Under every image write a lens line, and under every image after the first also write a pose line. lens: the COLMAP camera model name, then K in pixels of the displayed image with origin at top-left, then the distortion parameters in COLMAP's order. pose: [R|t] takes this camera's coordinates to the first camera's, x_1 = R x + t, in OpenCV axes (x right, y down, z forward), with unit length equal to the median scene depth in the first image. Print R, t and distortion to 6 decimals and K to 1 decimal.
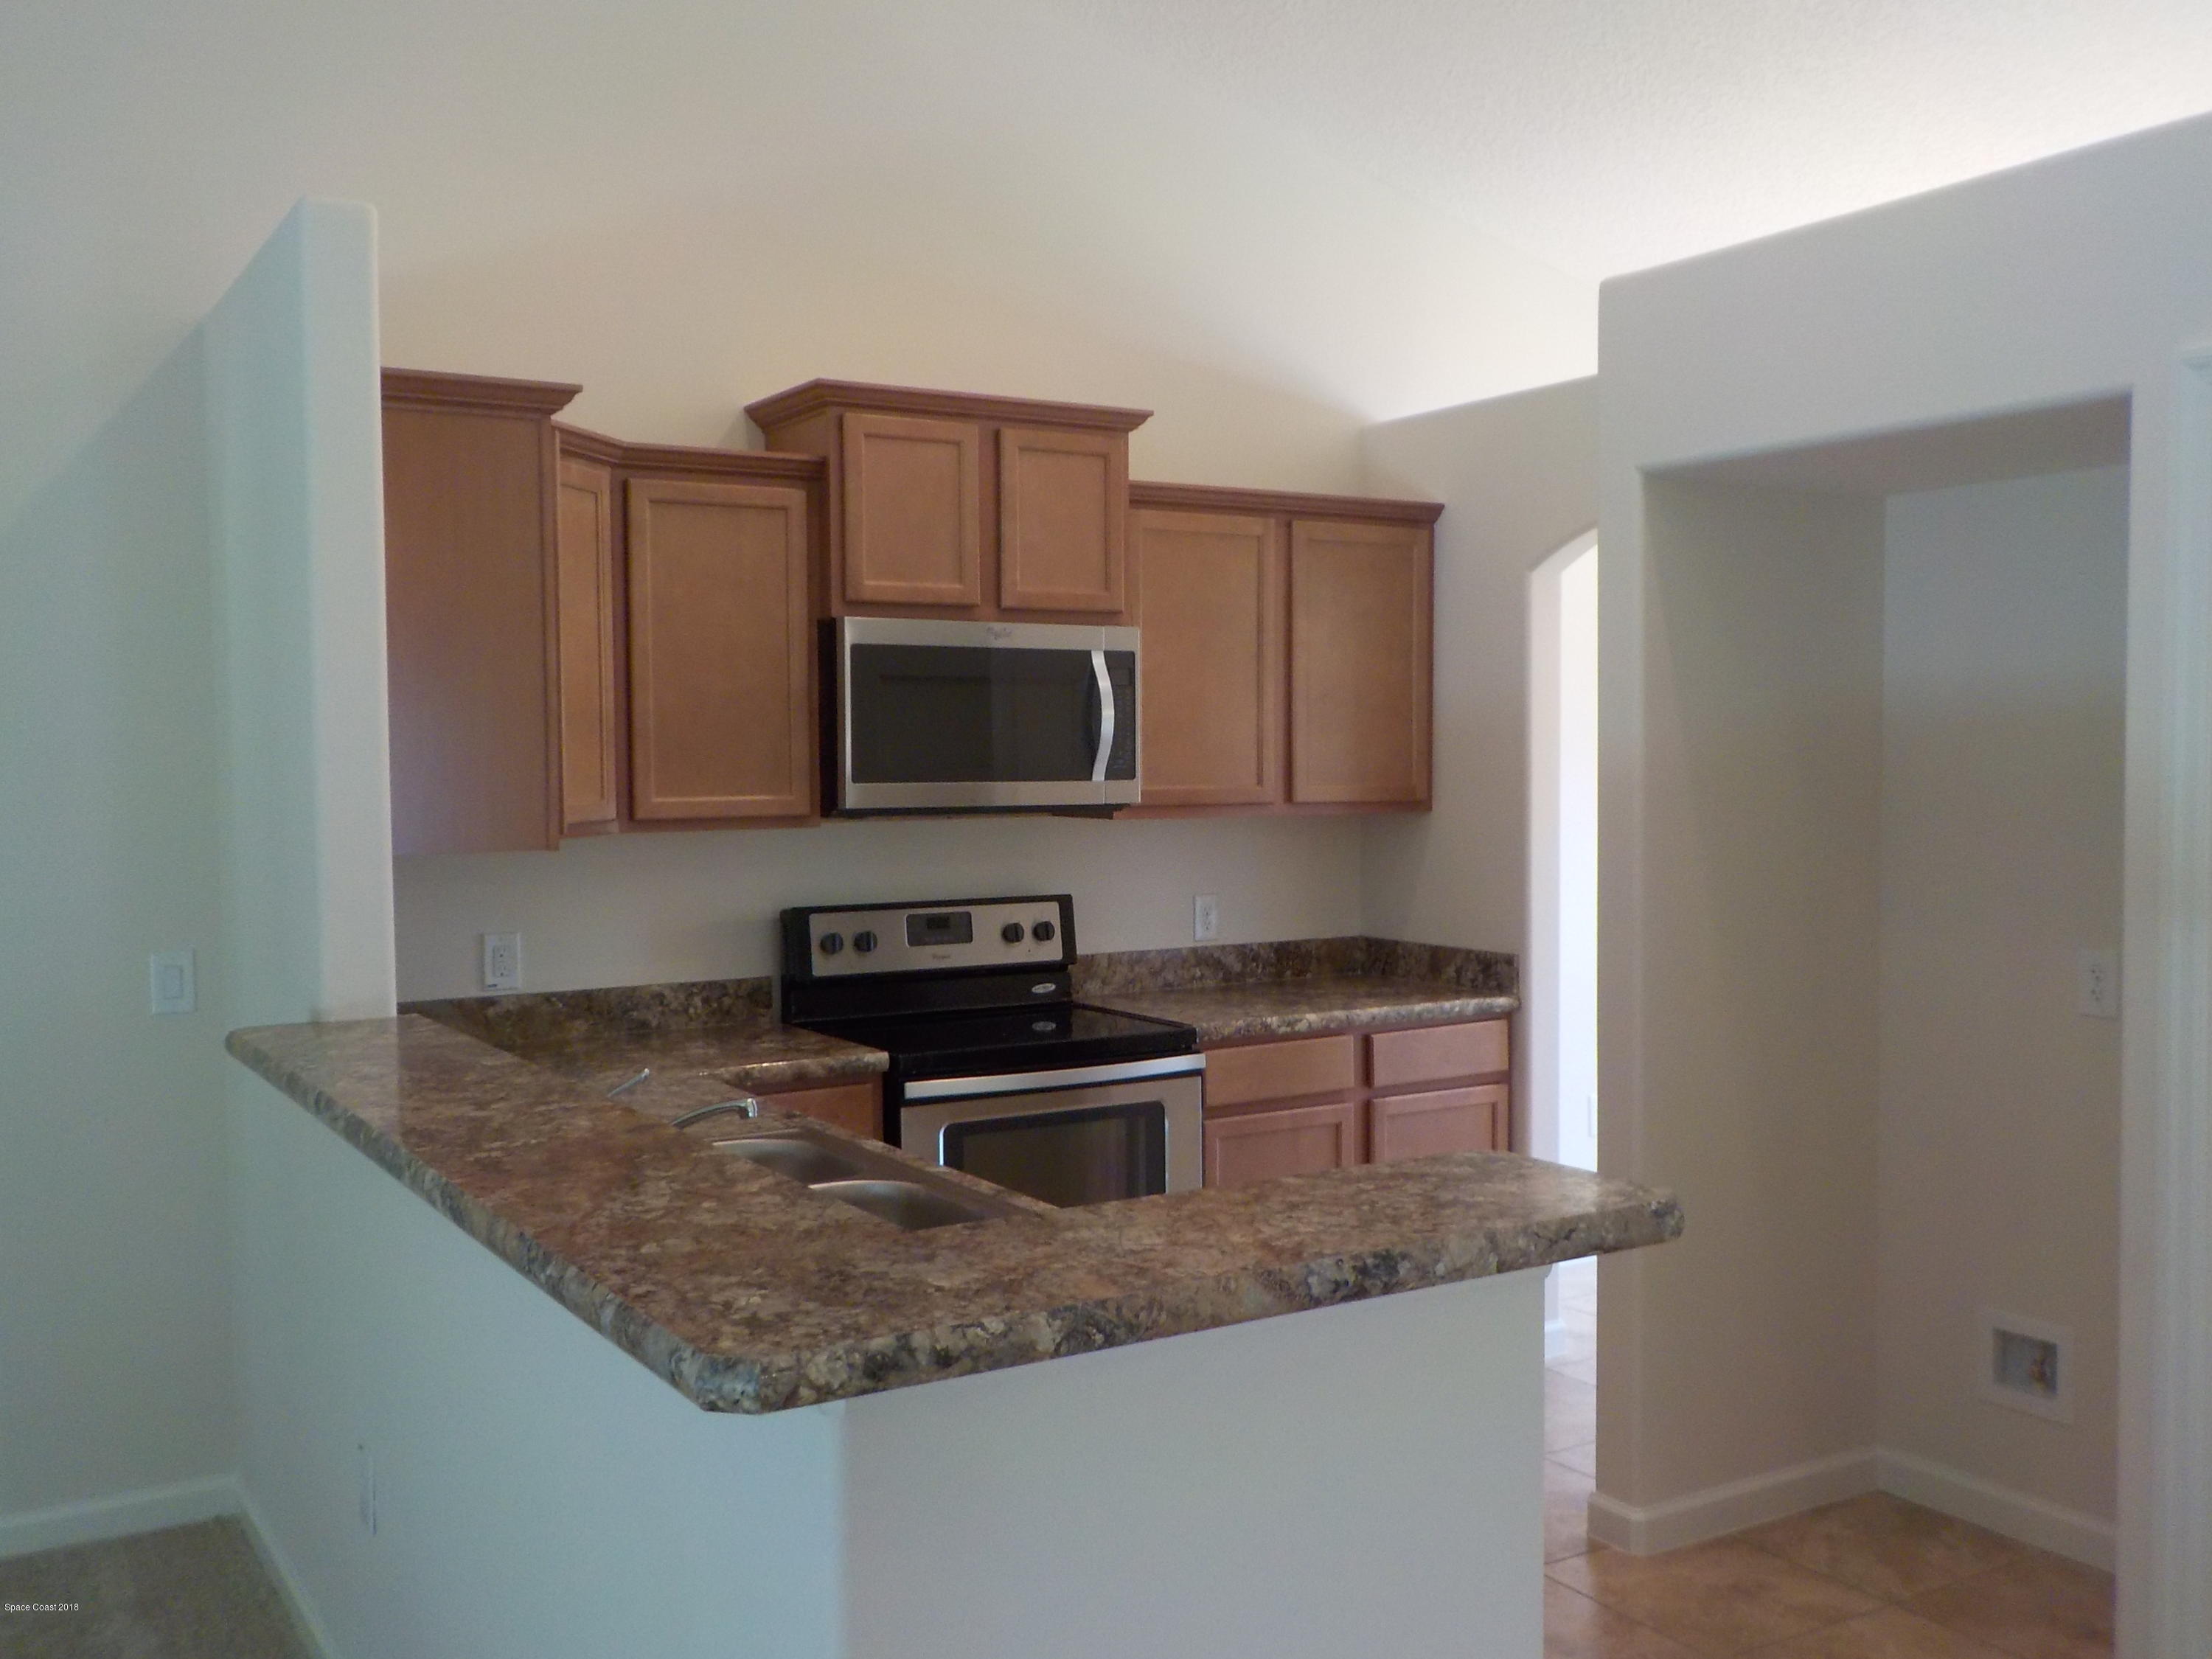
lens RADIAL K [[2040.5, 0, 1106.0], [0, 2040.5, 829.5], [0, 0, 1]] dist [-0.002166, -0.000113]
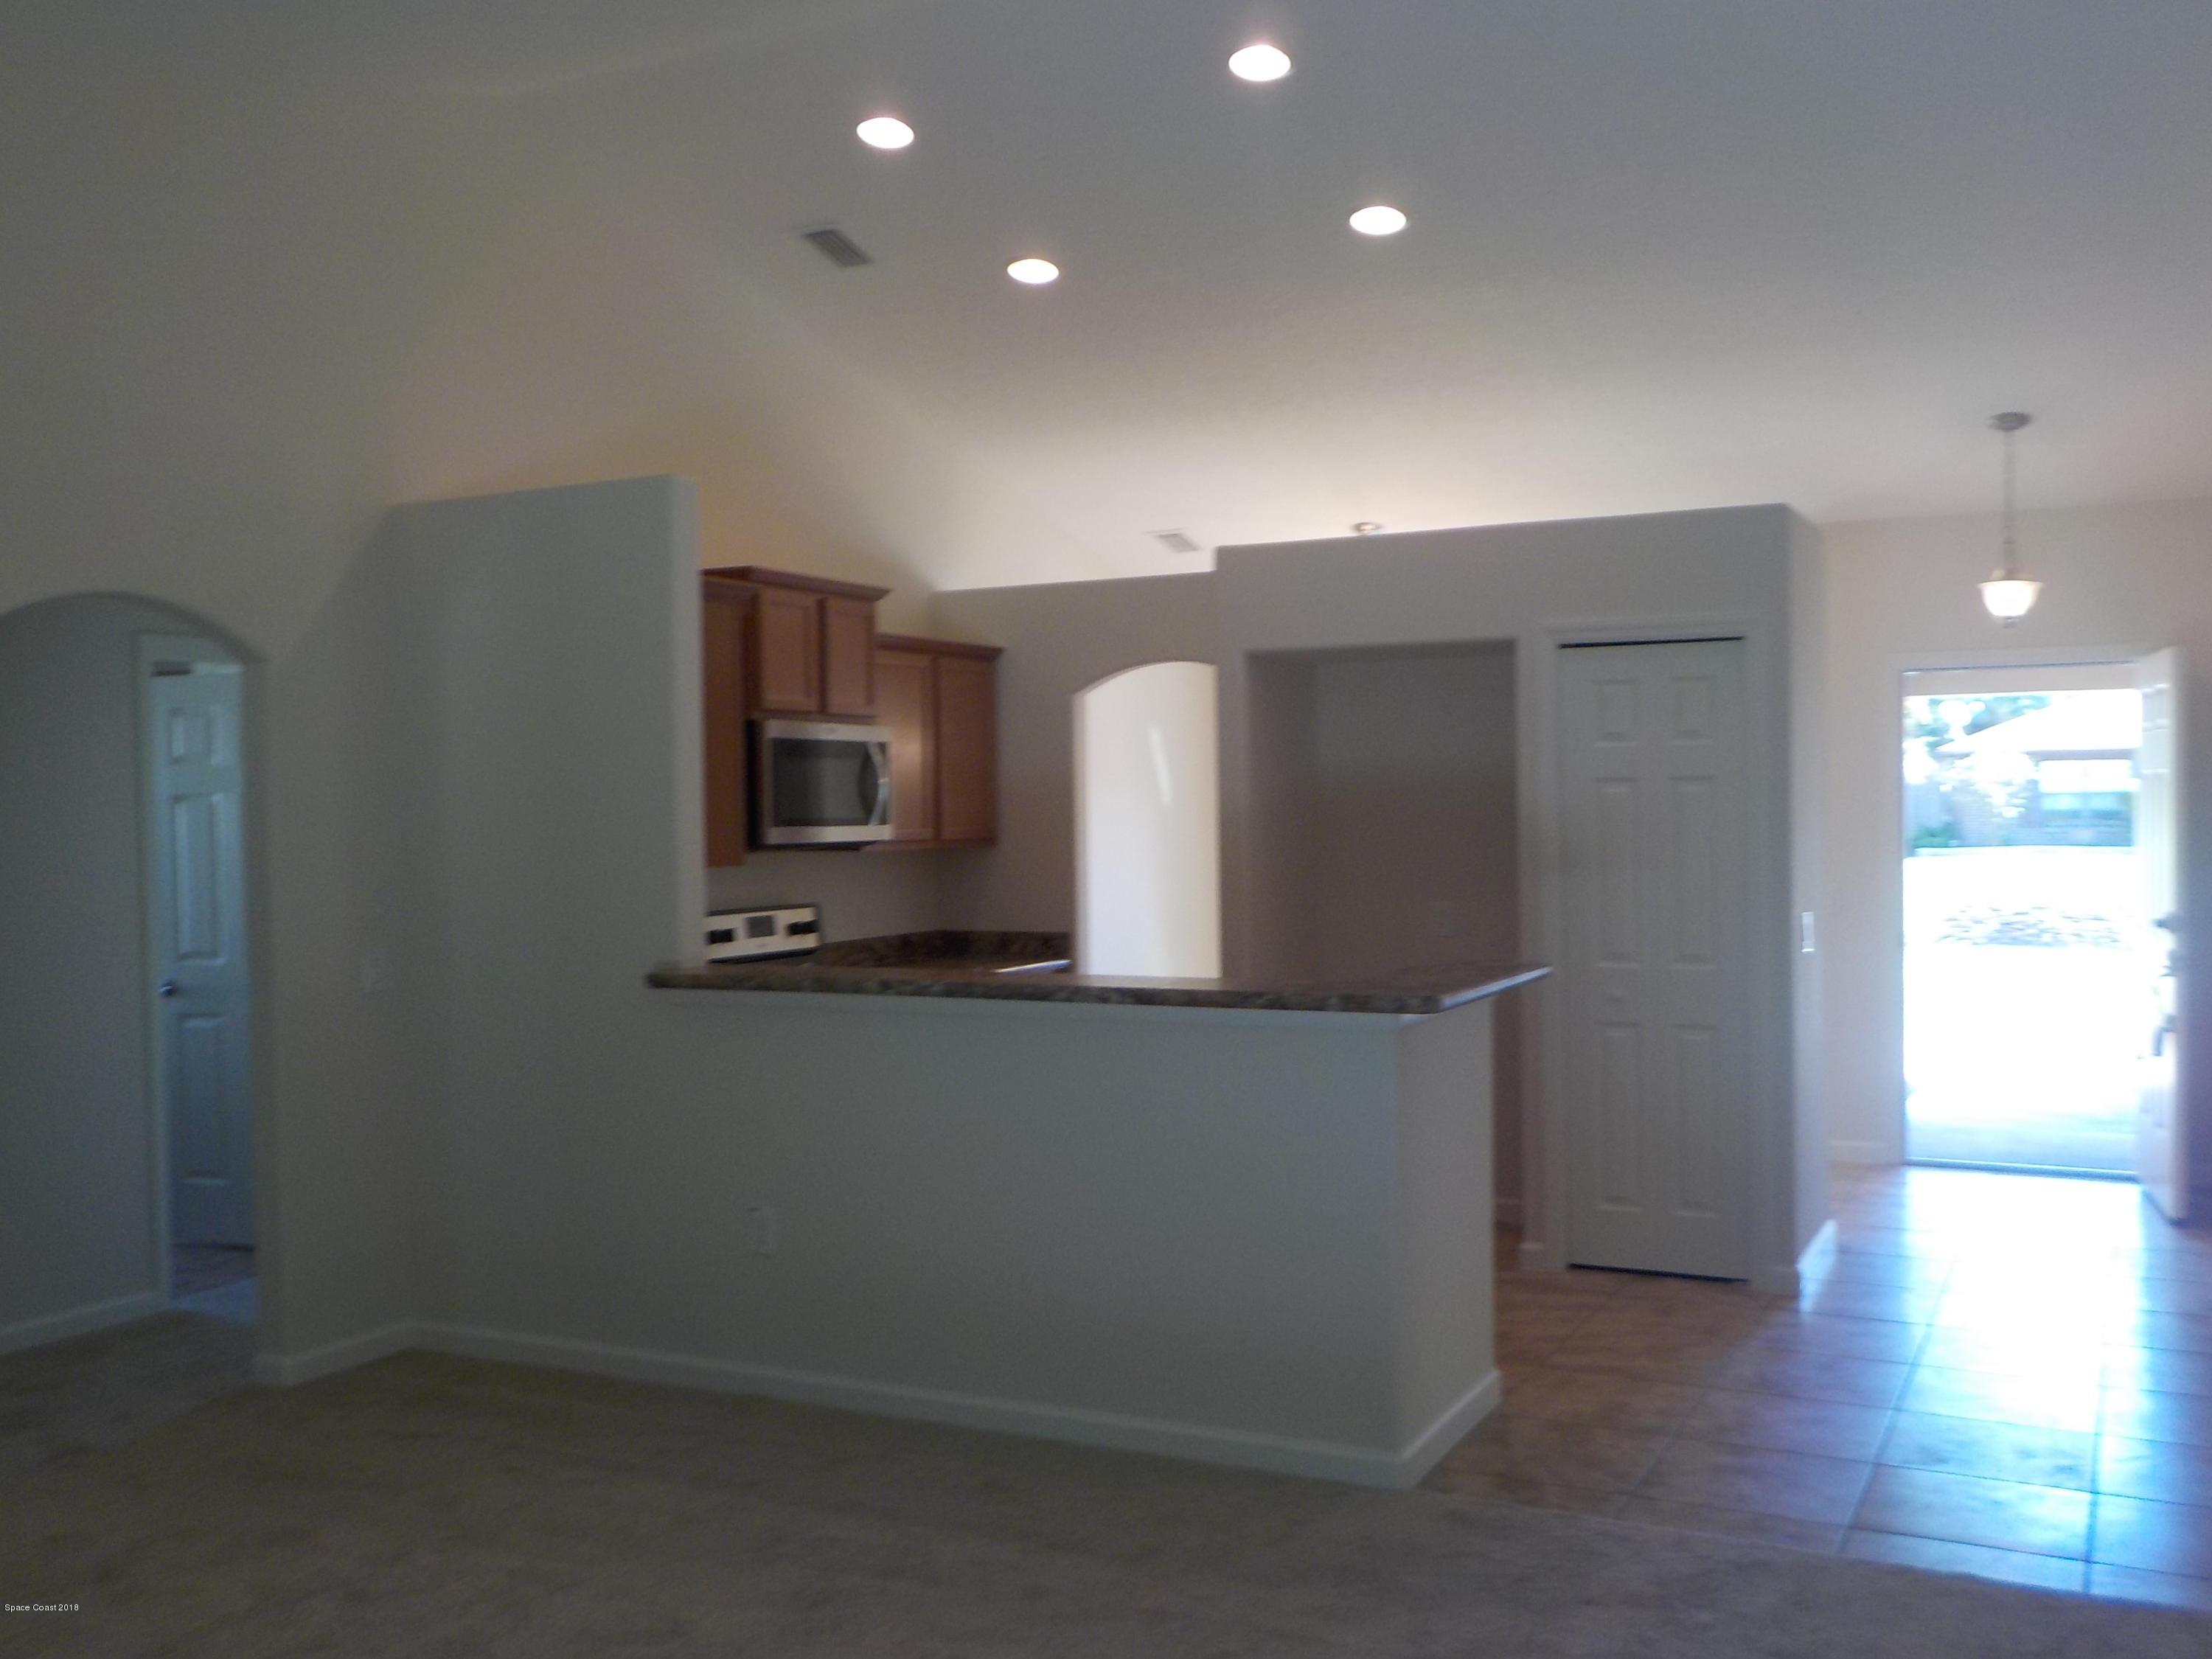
lens RADIAL K [[1955.0, 0, 1106.0], [0, 1955.0, 829.5], [0, 0, 1]] dist [-0.001898, -0.001279]
pose [[0.859814, -0.011067, 0.510487, -0.574285], [0.025530, 0.999446, -0.021333, 0.014192], [-0.509968, 0.031375, 0.859621, -0.345365]]
